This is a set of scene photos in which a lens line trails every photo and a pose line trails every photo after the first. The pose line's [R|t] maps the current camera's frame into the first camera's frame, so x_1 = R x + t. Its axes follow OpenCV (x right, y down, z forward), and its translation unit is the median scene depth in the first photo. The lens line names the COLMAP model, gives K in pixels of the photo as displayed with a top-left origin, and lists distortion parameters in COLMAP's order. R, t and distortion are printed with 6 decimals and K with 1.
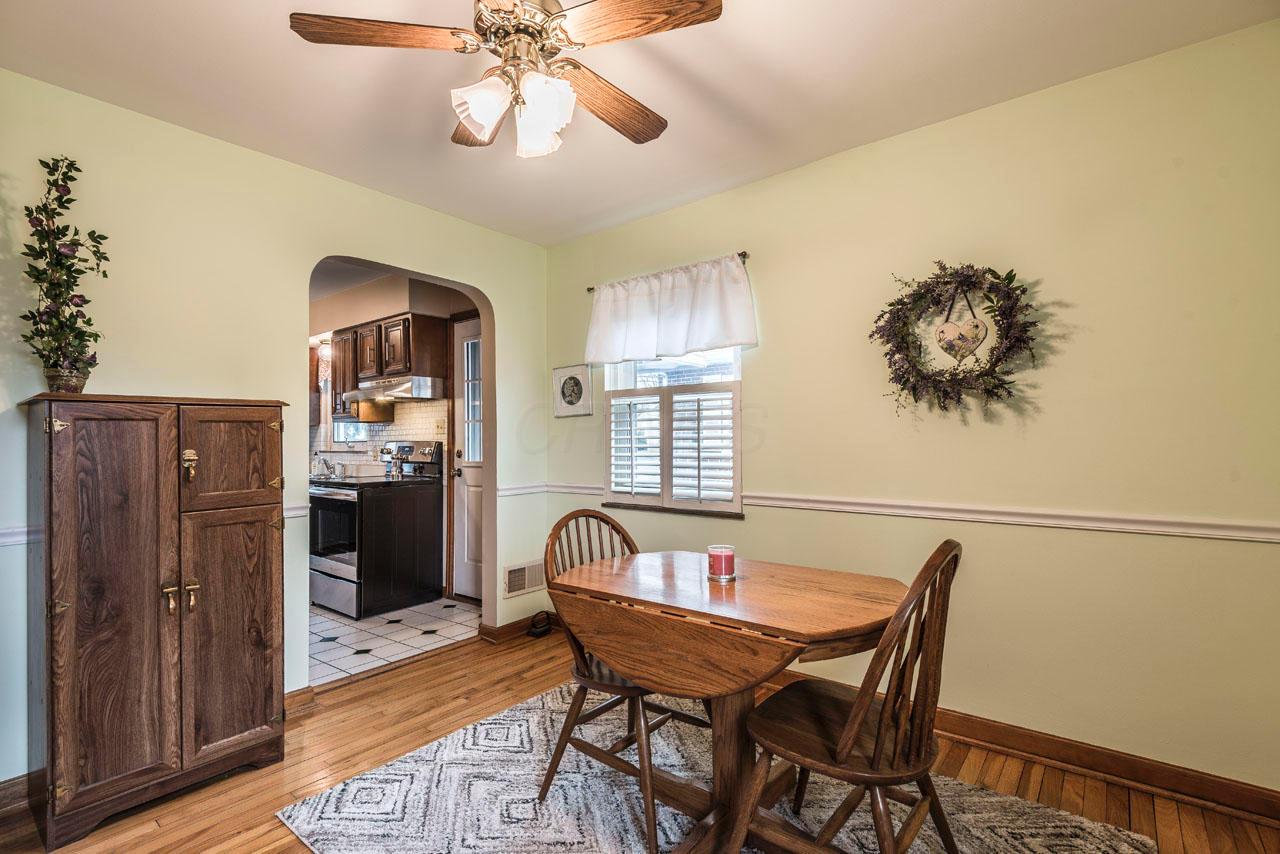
lens RADIAL K [[595.4, 0, 640.0], [0, 595.4, 427.0], [0, 0, 1]] dist [-0.000957, -0.000129]
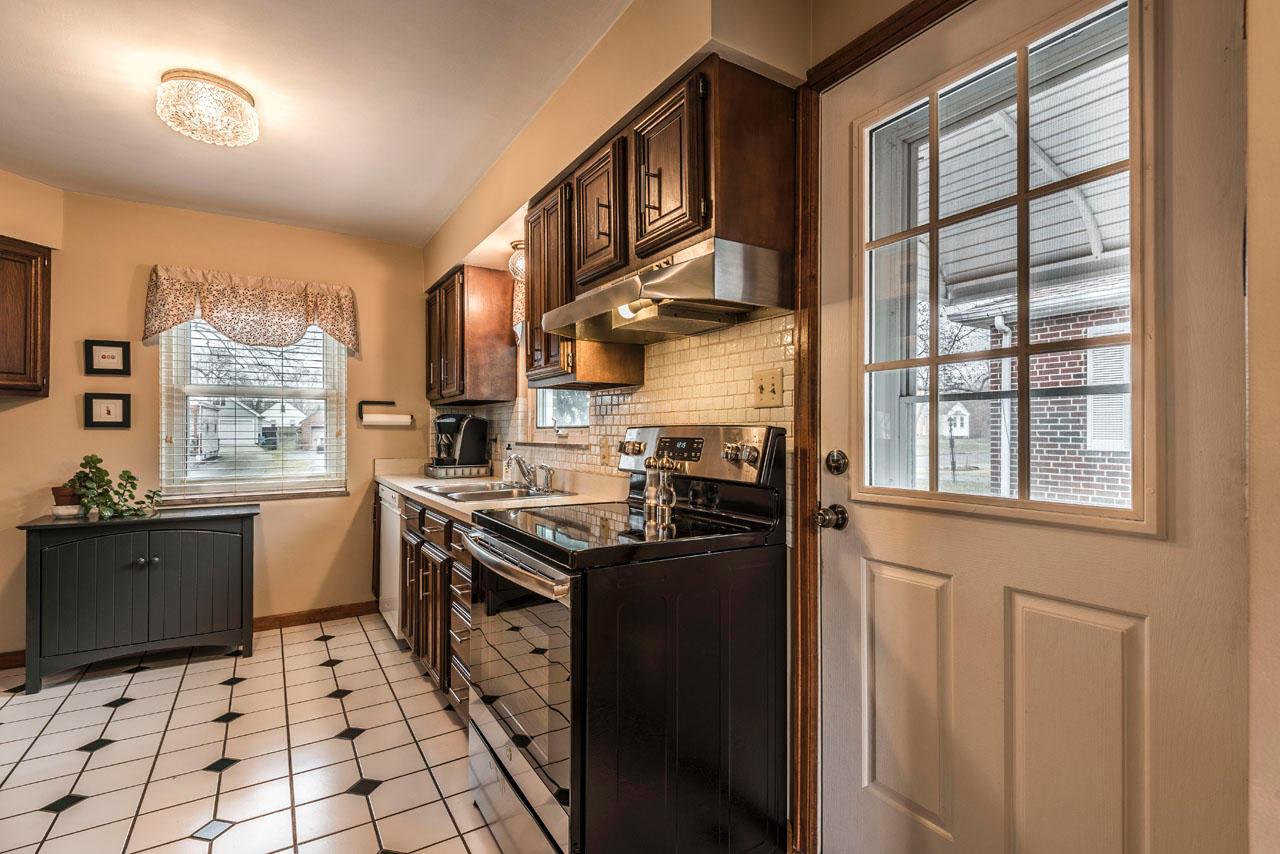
lens RADIAL K [[593.5, 0, 639.8], [0, 593.5, 450.3], [0, 0, 1]] dist [0.011820, 0.000028]
pose [[0.943950, 0.028063, -0.328895, -0.287387], [-0.012015, 0.998640, 0.050724, 0.020913], [0.329871, -0.043929, 0.943003, 0.612723]]
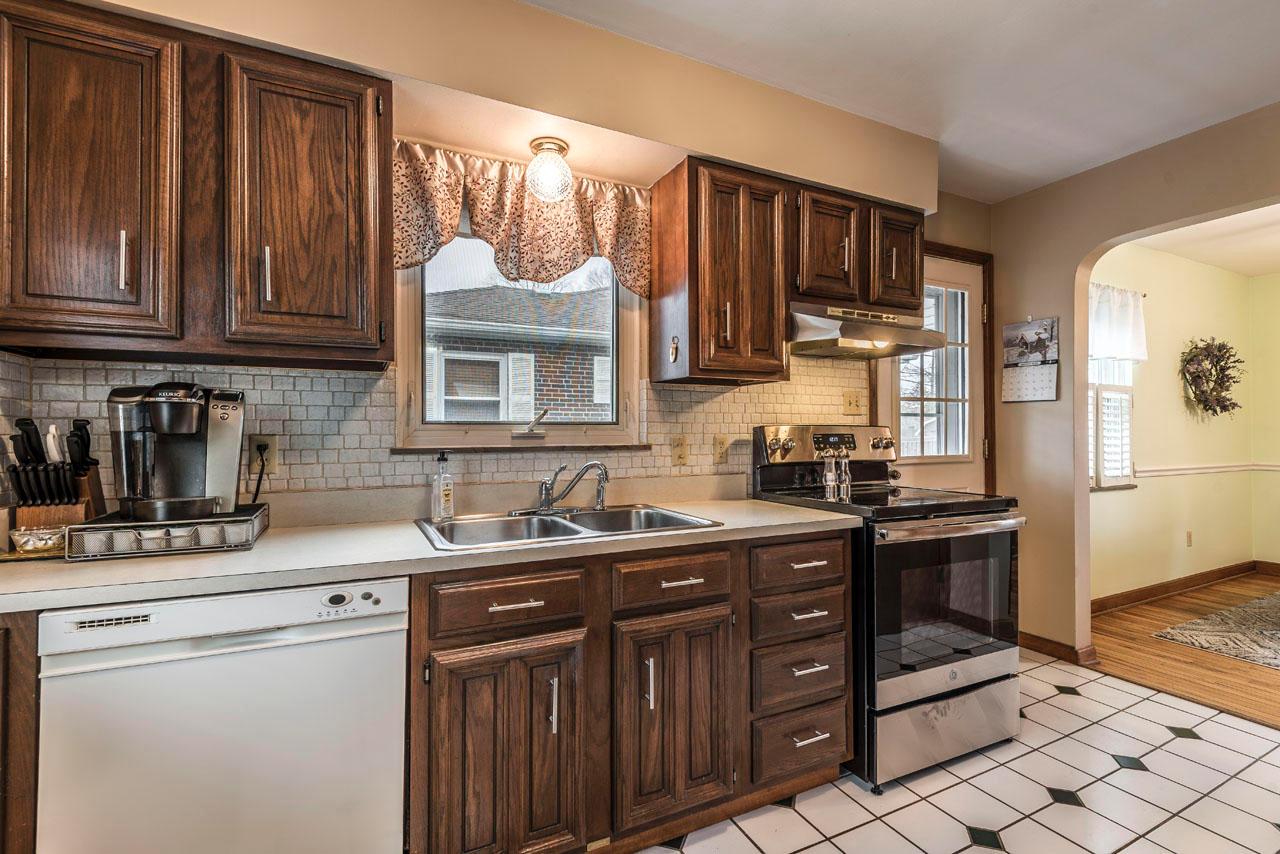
lens RADIAL K [[573.9, 0, 640.0], [0, 573.9, 427.0], [0, 0, 1]] dist [-0.000192, -0.000599]
pose [[0.411177, 0.024942, 0.911214, -0.975610], [-0.023147, 0.999589, -0.016917, 0.039372], [-0.911262, -0.014136, 0.411585, 0.964074]]
